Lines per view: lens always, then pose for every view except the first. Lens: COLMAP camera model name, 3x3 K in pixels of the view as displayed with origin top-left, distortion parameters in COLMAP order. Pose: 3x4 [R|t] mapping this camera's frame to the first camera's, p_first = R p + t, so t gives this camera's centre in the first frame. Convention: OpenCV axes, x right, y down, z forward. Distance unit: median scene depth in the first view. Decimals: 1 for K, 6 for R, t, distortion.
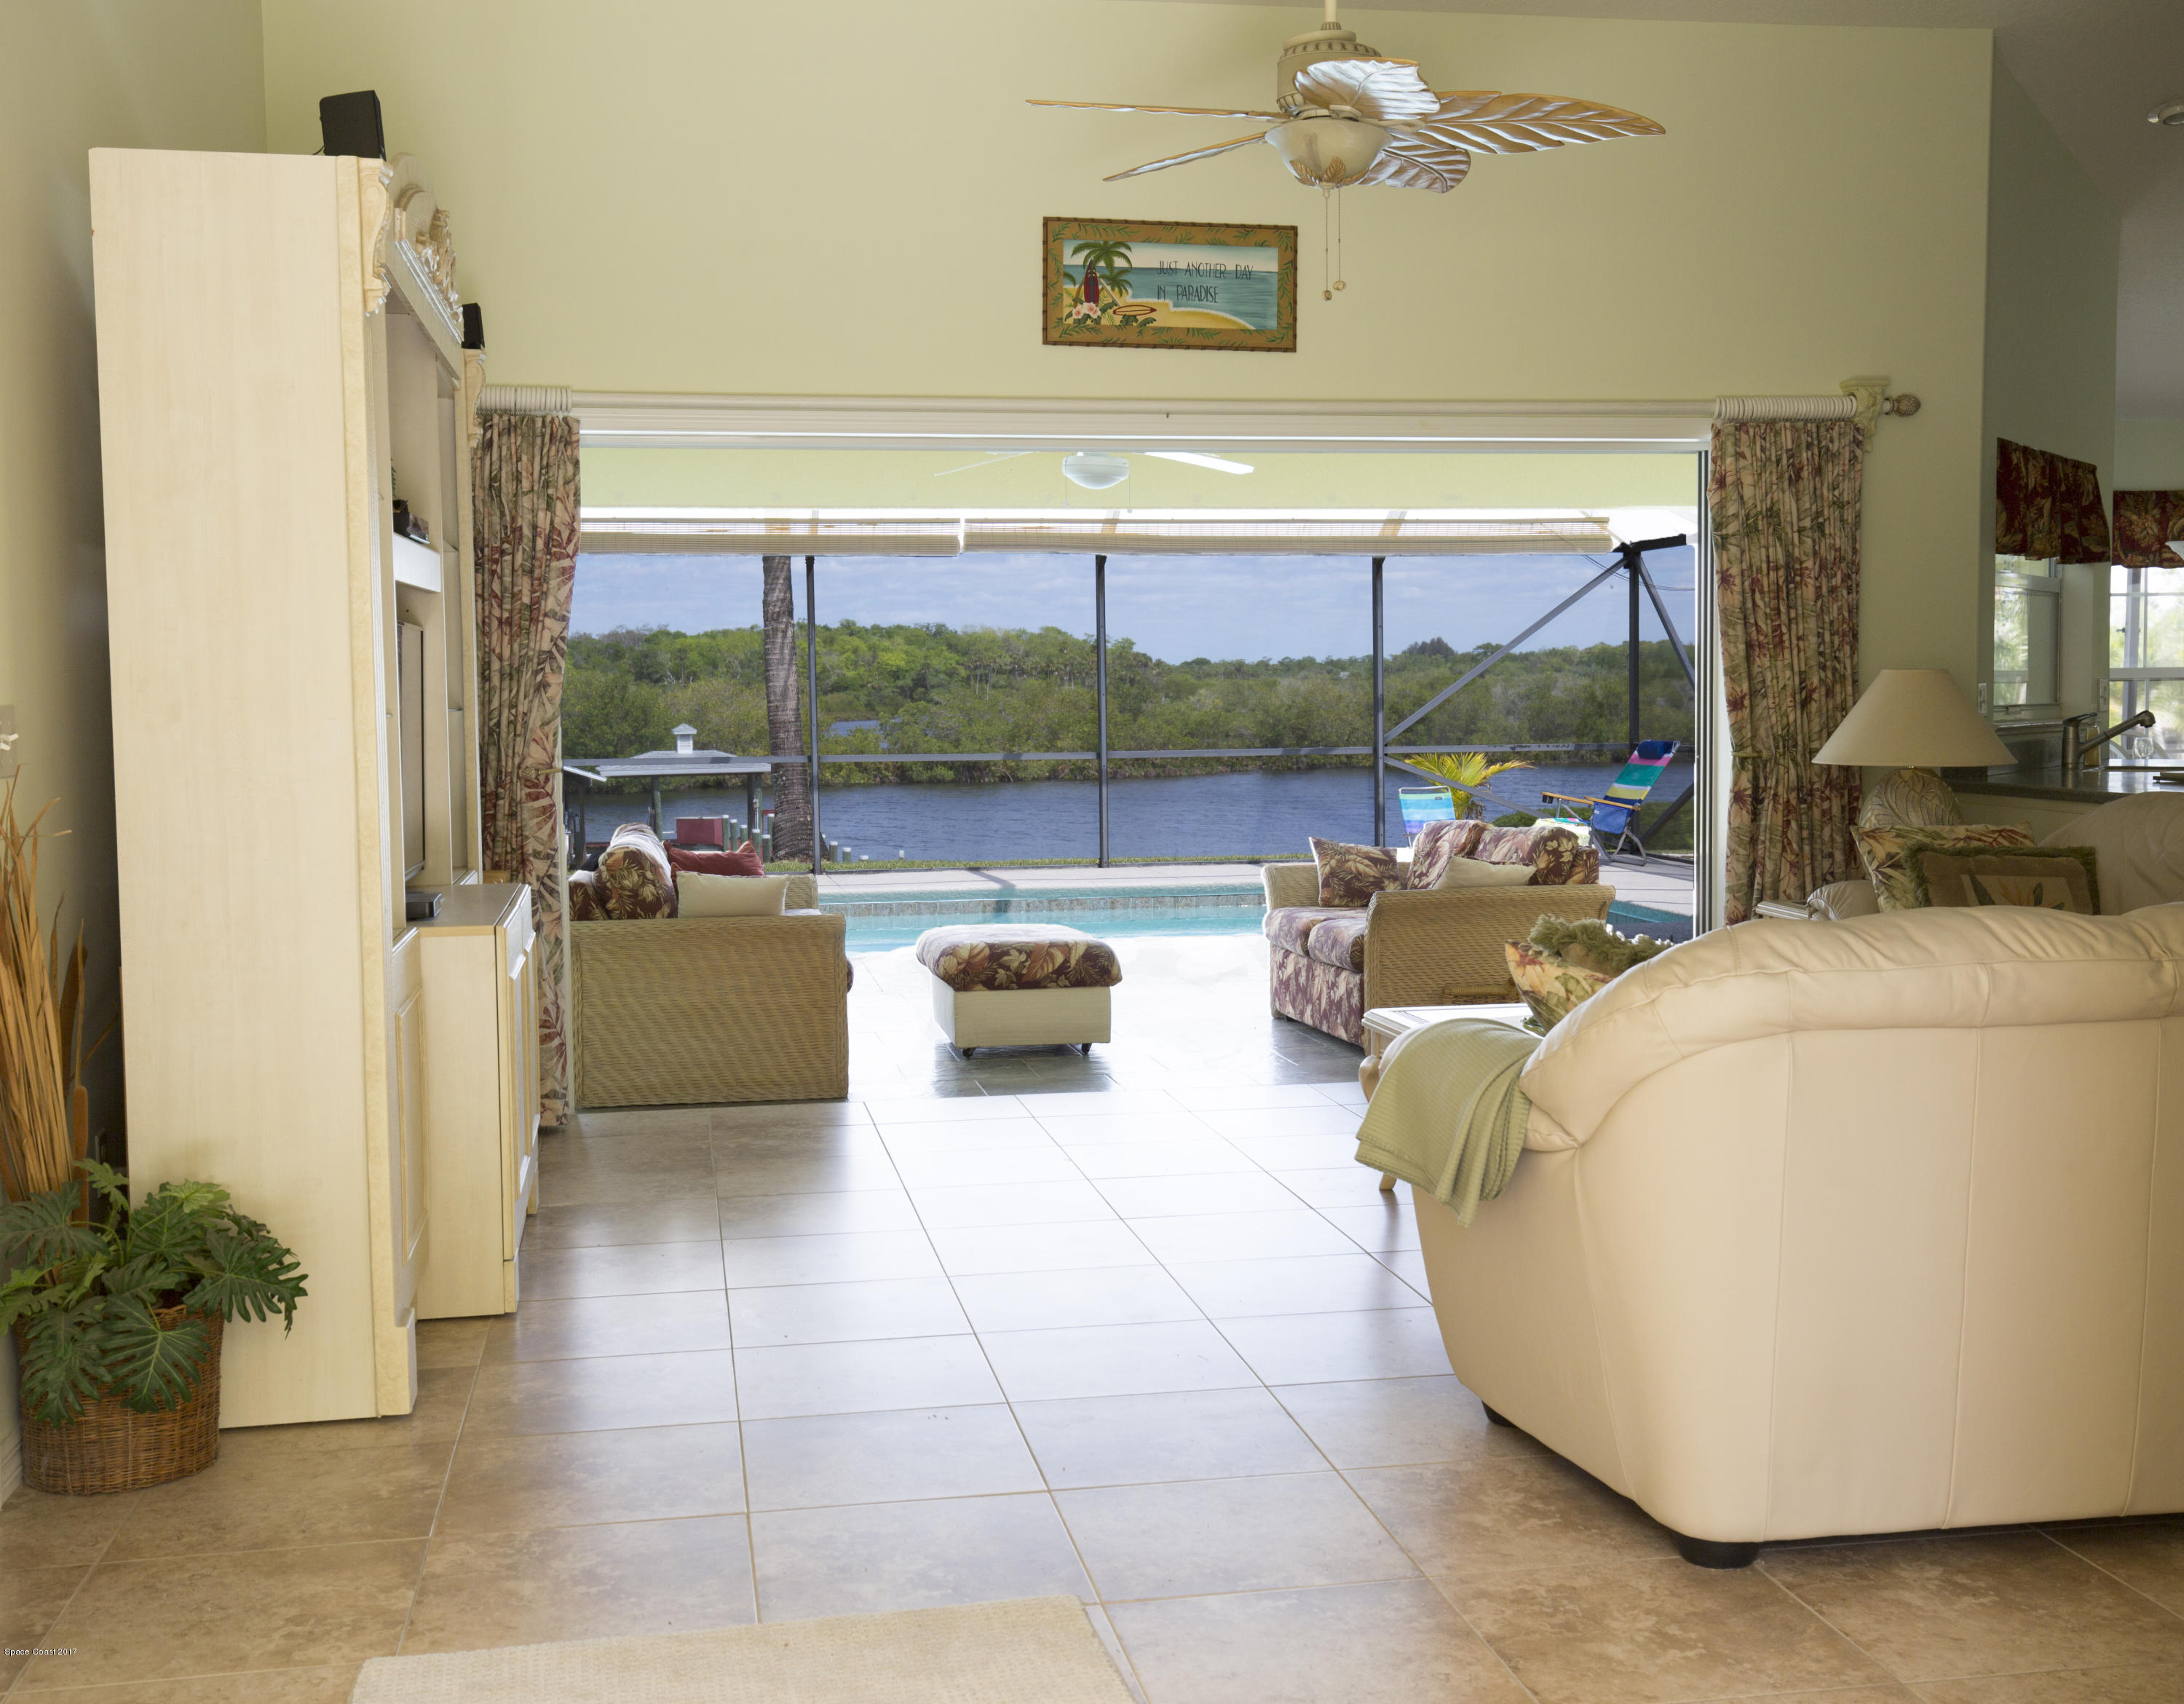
lens RADIAL K [[2464.5, 0, 1092.0], [0, 2464.5, 852.0], [0, 0, 1]] dist [0.058575, 0.002022]
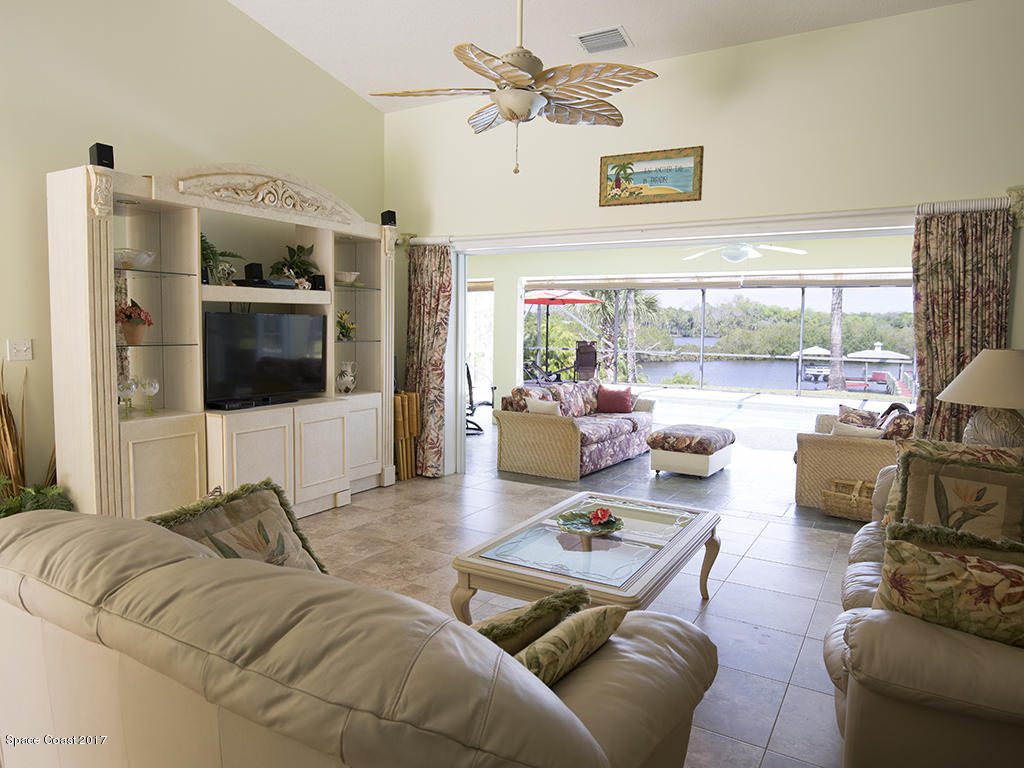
lens RADIAL K [[668.8, 0, 512.0], [0, 668.8, 384.0], [0, 0, 1]] dist [-0.001411, 0.000744]
pose [[0.753867, 0.080636, -0.652060, 0.364579], [-0.067550, 0.996693, 0.045158, -0.045479], [0.653545, 0.010003, 0.756821, 0.400747]]
